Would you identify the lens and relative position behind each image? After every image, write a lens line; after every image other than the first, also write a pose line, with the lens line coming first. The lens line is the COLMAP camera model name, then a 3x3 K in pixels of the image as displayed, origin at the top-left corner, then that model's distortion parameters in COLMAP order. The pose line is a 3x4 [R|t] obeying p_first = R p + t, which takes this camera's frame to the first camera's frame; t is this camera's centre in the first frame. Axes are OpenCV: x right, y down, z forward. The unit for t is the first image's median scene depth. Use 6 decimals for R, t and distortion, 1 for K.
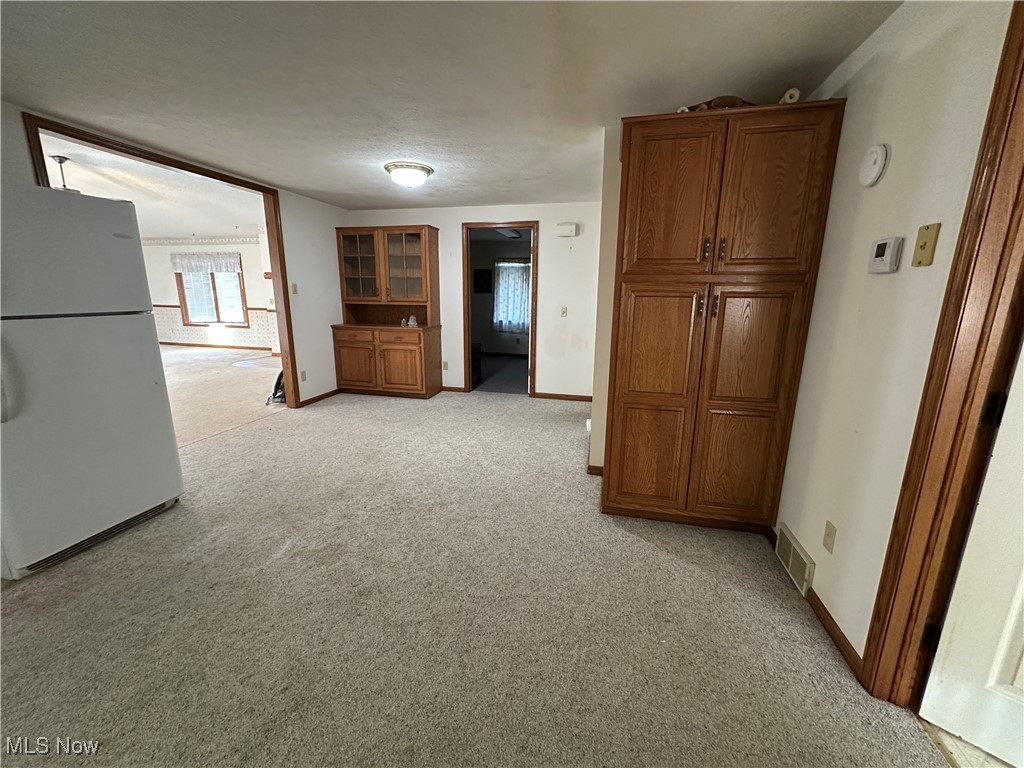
lens RADIAL K [[406.5, 0, 512.0], [0, 406.5, 383.1], [0, 0, 1]] dist [-0.008350, 0.000164]
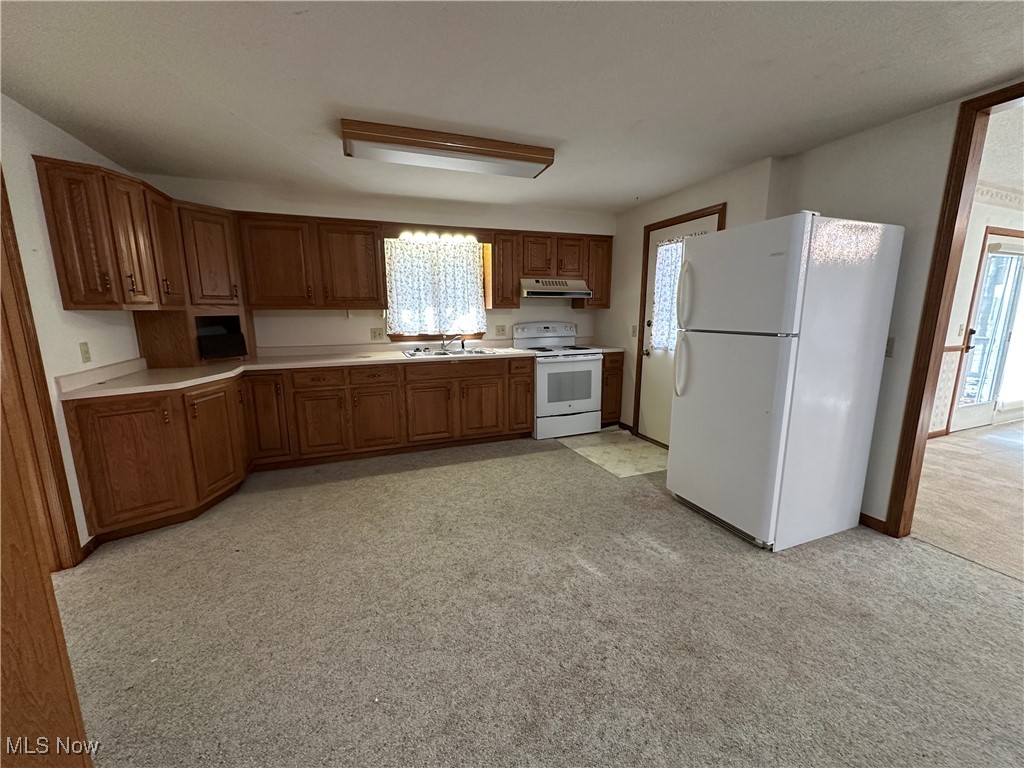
lens RADIAL K [[406.5, 0, 512.3], [0, 406.5, 384.2], [0, 0, 1]] dist [-0.008350, 0.000164]
pose [[-0.825471, 0.090866, -0.557083, 0.105386], [-0.128722, 0.930645, 0.342535, -0.326726], [0.549572, 0.354462, -0.756524, 1.487265]]
